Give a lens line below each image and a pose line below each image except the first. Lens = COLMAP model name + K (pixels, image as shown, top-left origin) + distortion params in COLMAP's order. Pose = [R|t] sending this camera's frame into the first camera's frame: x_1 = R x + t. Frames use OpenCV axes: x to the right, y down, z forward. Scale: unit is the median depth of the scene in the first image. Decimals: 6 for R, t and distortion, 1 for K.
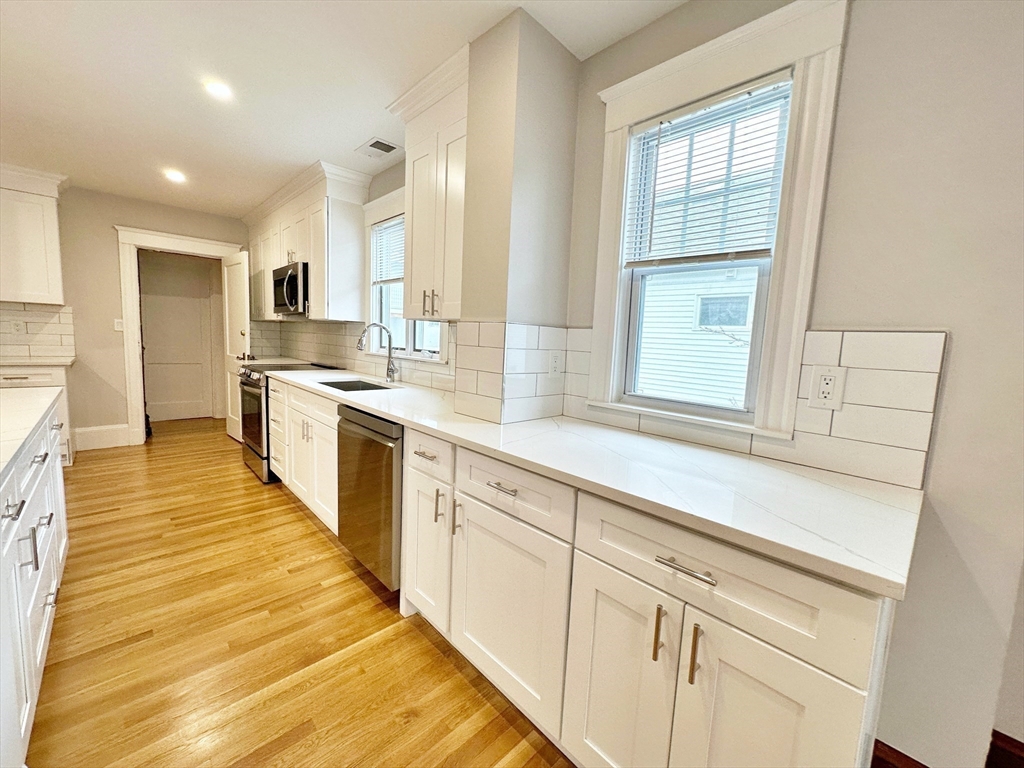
lens RADIAL K [[410.3, 0, 512.2], [0, 410.3, 384.8], [0, 0, 1]] dist [0.000216, -0.000516]
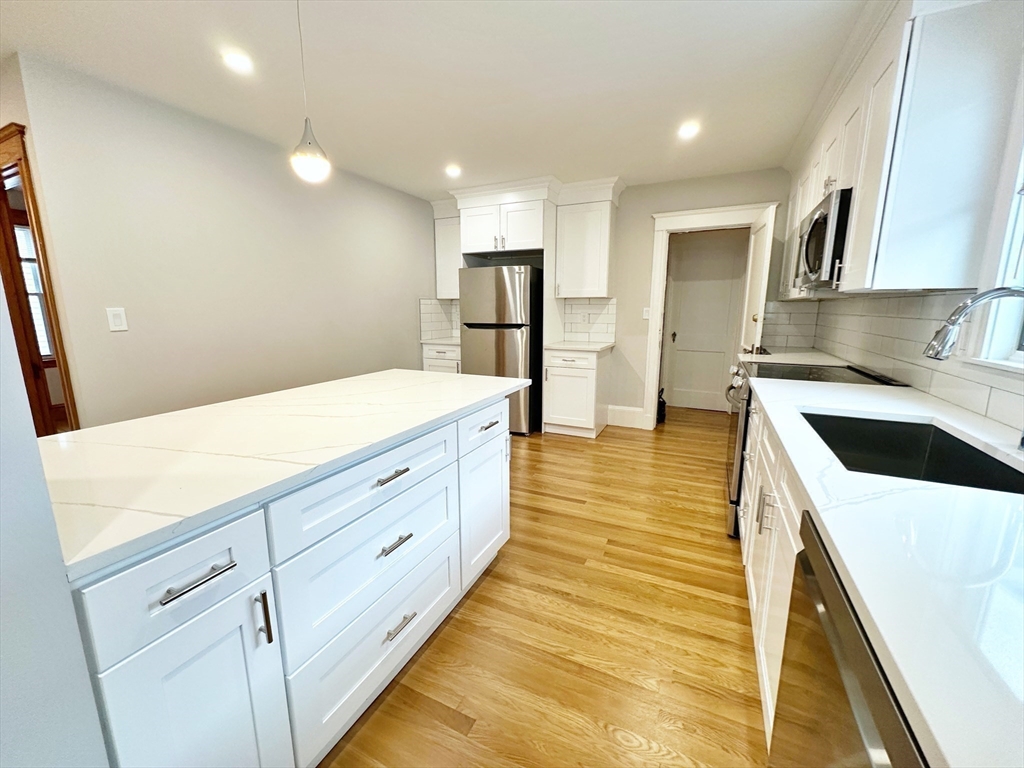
lens RADIAL K [[410.3, 0, 511.0], [0, 410.3, 382.1], [0, 0, 1]] dist [0.000216, -0.000516]
pose [[0.346577, 0.121350, -0.930139, -0.119241], [-0.086221, 0.991520, 0.097231, -0.056313], [0.934050, 0.046499, 0.354101, 0.408376]]
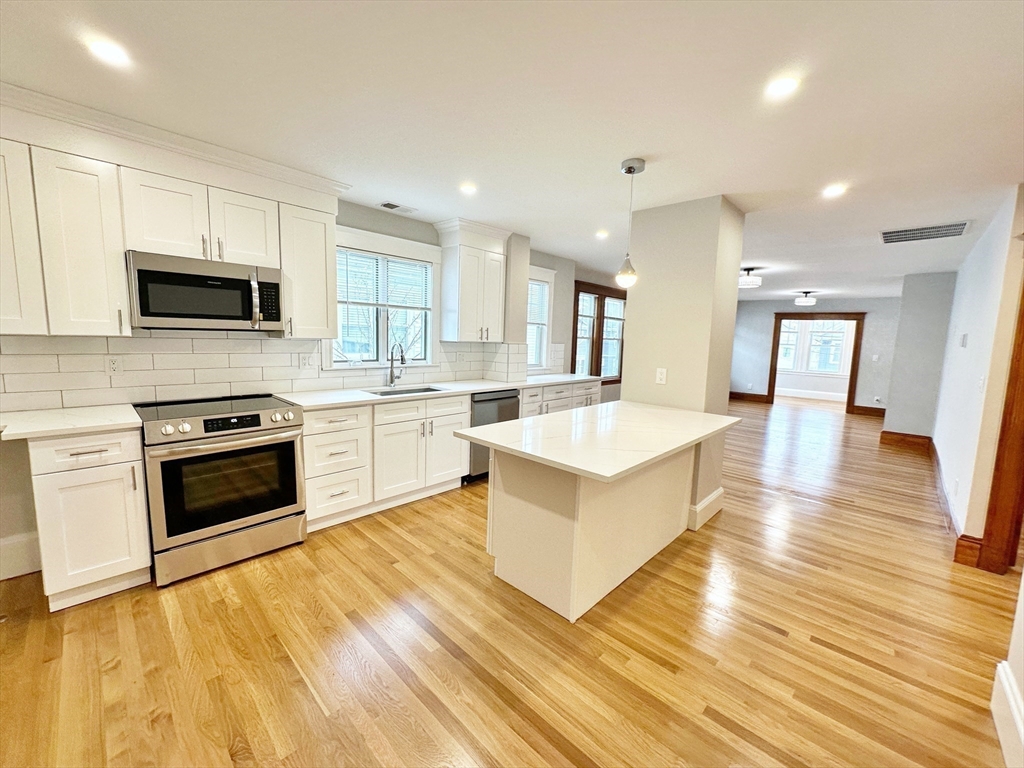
lens RADIAL K [[410.3, 0, 512.4], [0, 410.3, 383.4], [0, 0, 1]] dist [0.000216, -0.000516]
pose [[-0.040843, -0.163823, 0.985644, -1.422530], [0.074753, 0.983201, 0.166515, -0.182847], [-0.996365, 0.080481, -0.027911, 0.600336]]
